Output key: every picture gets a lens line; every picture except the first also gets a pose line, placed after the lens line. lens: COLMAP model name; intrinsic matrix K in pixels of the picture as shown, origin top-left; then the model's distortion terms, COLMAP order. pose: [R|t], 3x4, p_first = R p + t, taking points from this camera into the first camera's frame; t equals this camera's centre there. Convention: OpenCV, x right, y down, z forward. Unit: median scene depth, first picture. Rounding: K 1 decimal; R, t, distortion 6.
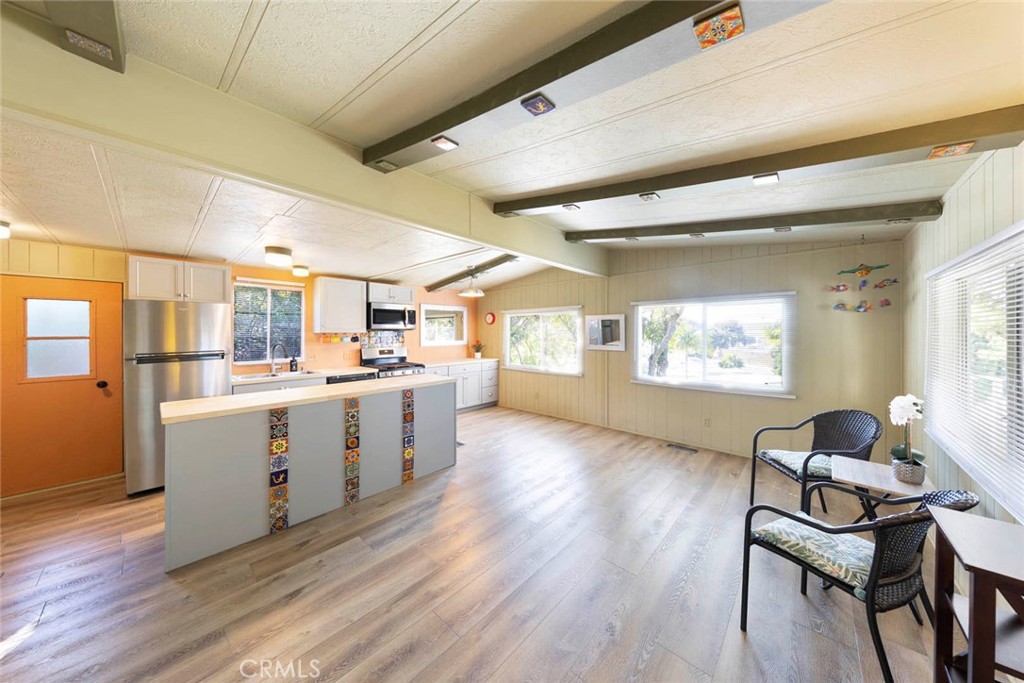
lens RADIAL K [[331.2, 0, 514.8], [0, 331.2, 325.9], [0, 0, 1]] dist [0.001862, -0.000282]
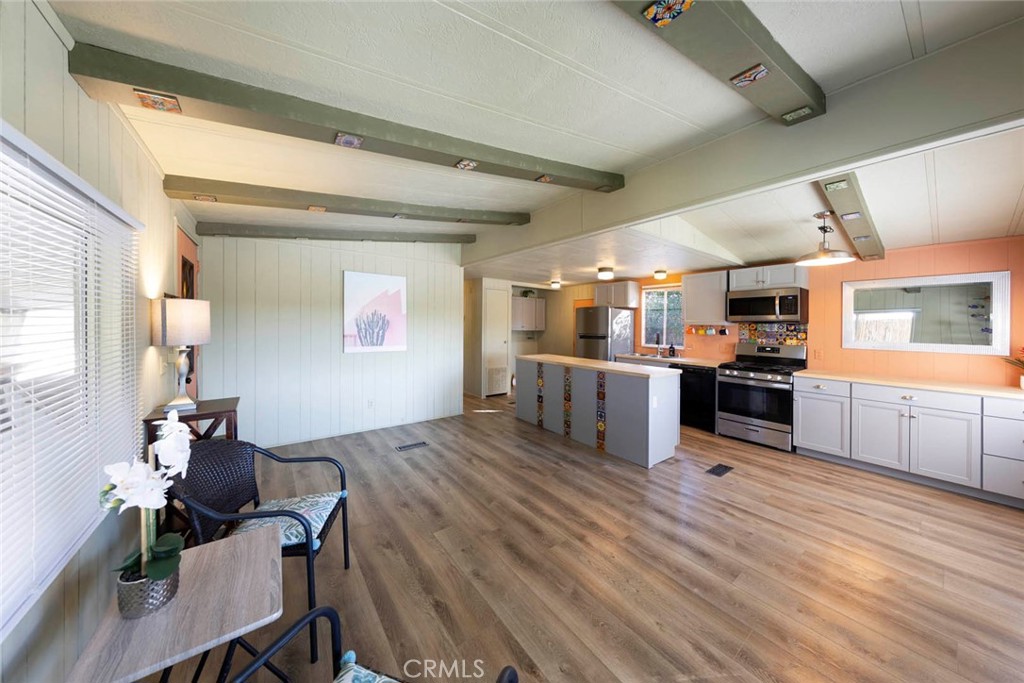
lens RADIAL K [[331.2, 0, 515.9], [0, 331.2, 328.3], [0, 0, 1]] dist [0.001862, -0.000282]
pose [[-0.191229, 0.011885, -0.981474, 0.783566], [0.002481, 0.999929, 0.011625, 0.023374], [0.981542, -0.000212, -0.191245, 0.829240]]
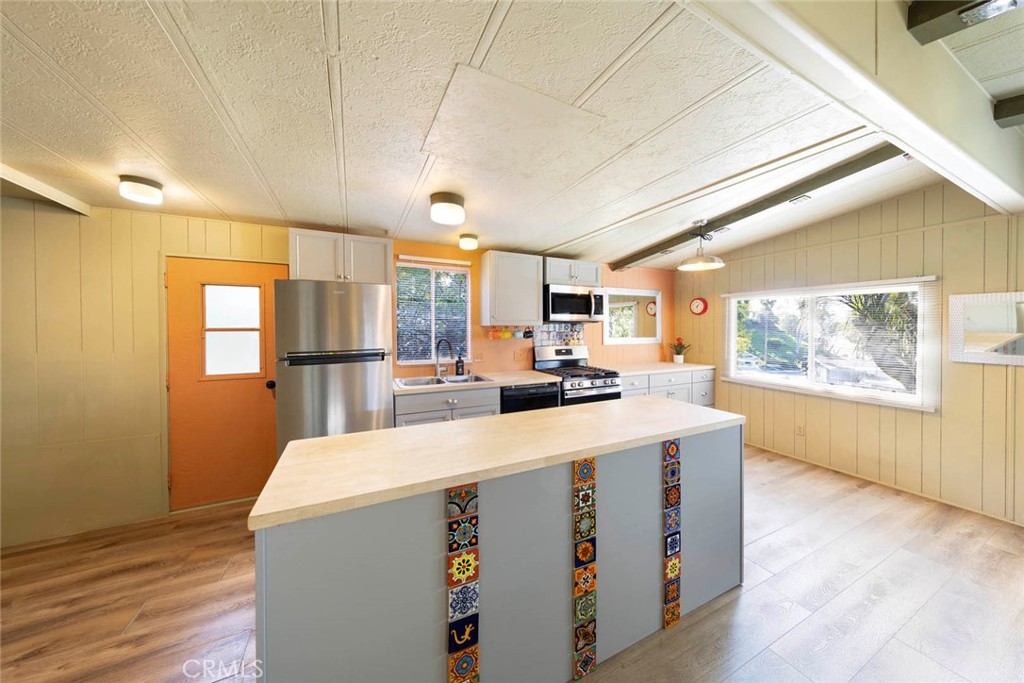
lens RADIAL K [[331.2, 0, 514.5], [0, 331.2, 329.2], [0, 0, 1]] dist [0.001862, -0.000282]
pose [[0.927457, 0.009778, -0.373802, -0.320026], [0.000937, 0.999594, 0.028474, 0.009589], [0.373928, -0.026759, 0.927071, 0.408169]]
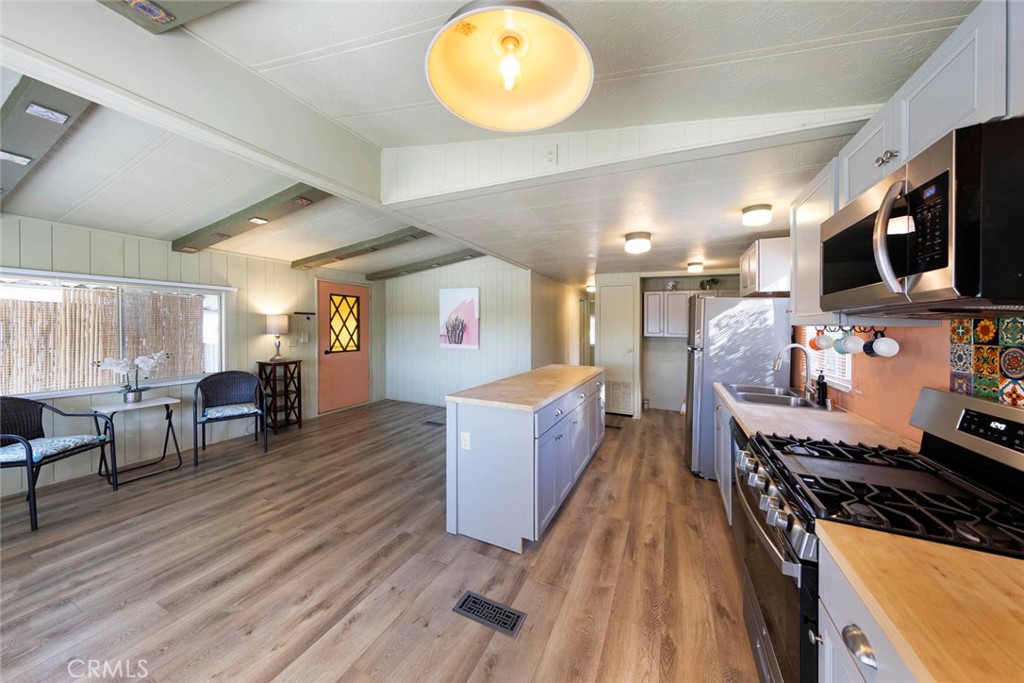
lens RADIAL K [[331.2, 0, 528.7], [0, 331.2, 330.3], [0, 0, 1]] dist [0.001862, -0.000282]
pose [[-0.953086, -0.006367, -0.302632, -0.128262], [-0.005811, 0.999979, -0.002737, 0.038245], [0.302643, -0.000850, -0.953104, 1.659288]]
